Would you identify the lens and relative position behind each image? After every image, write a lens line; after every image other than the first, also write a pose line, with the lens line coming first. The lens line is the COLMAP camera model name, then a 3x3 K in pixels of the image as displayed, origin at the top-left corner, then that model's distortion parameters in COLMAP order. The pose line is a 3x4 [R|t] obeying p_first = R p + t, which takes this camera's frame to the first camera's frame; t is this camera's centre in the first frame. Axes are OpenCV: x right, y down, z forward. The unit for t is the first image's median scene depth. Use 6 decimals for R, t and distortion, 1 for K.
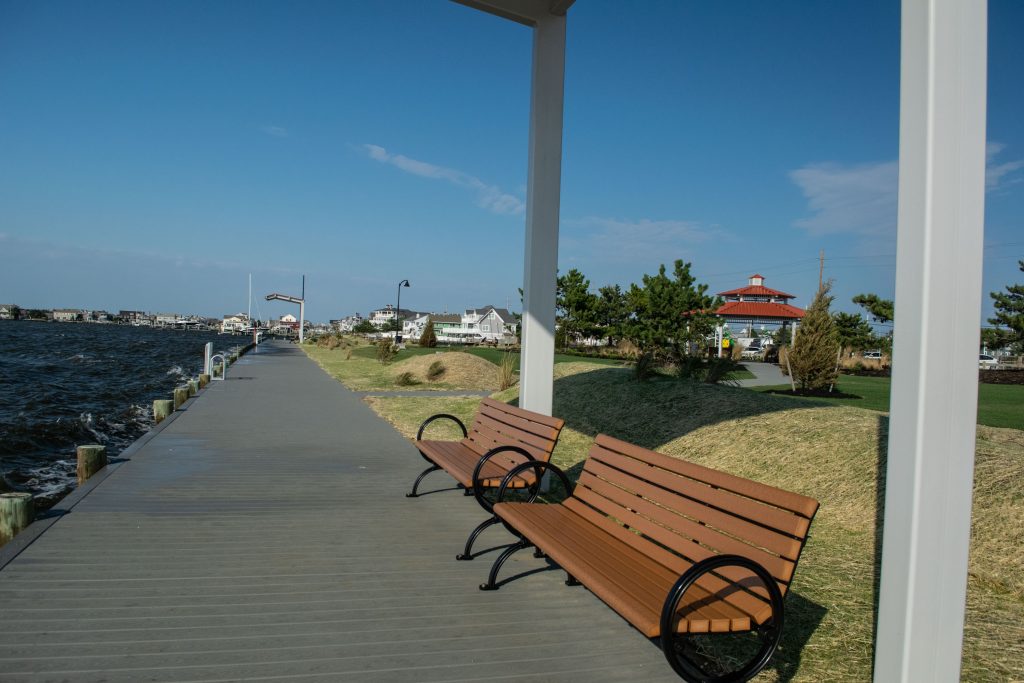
lens RADIAL K [[1082.0, 0, 512.0], [0, 1082.0, 341.5], [0, 0, 1]] dist [-0.009663, -0.014129]
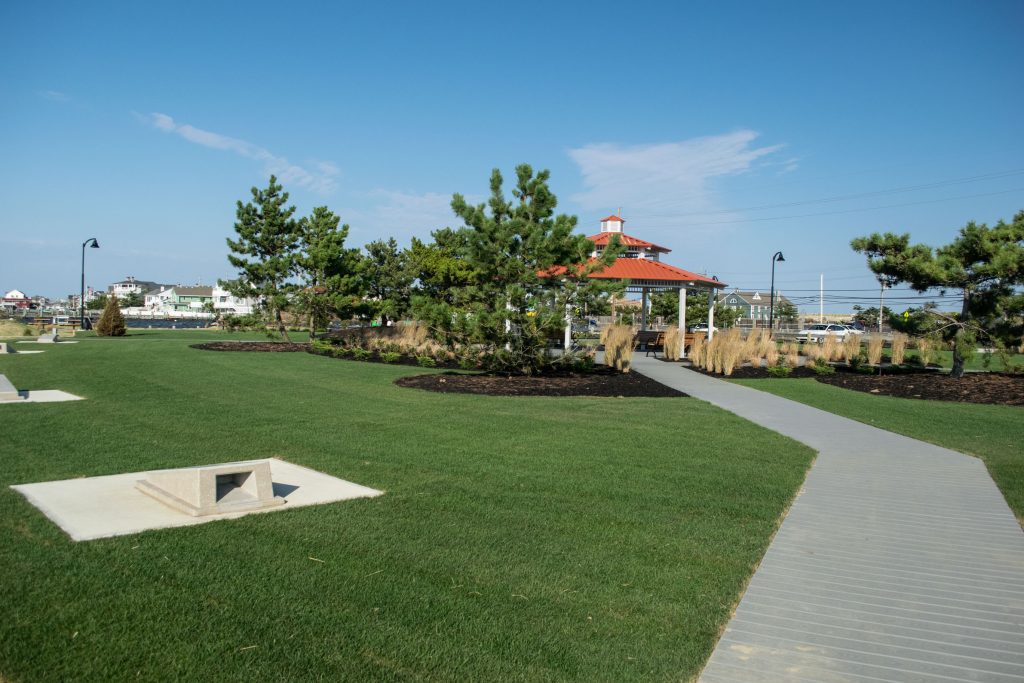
lens RADIAL K [[1082.0, 0, 512.0], [0, 1082.0, 341.5], [0, 0, 1]] dist [-0.009663, -0.014129]
pose [[0.977637, -0.024317, 0.208887, 0.029195], [0.018577, 0.999395, 0.029399, -0.006488], [-0.209475, -0.024861, 0.977498, 0.340324]]
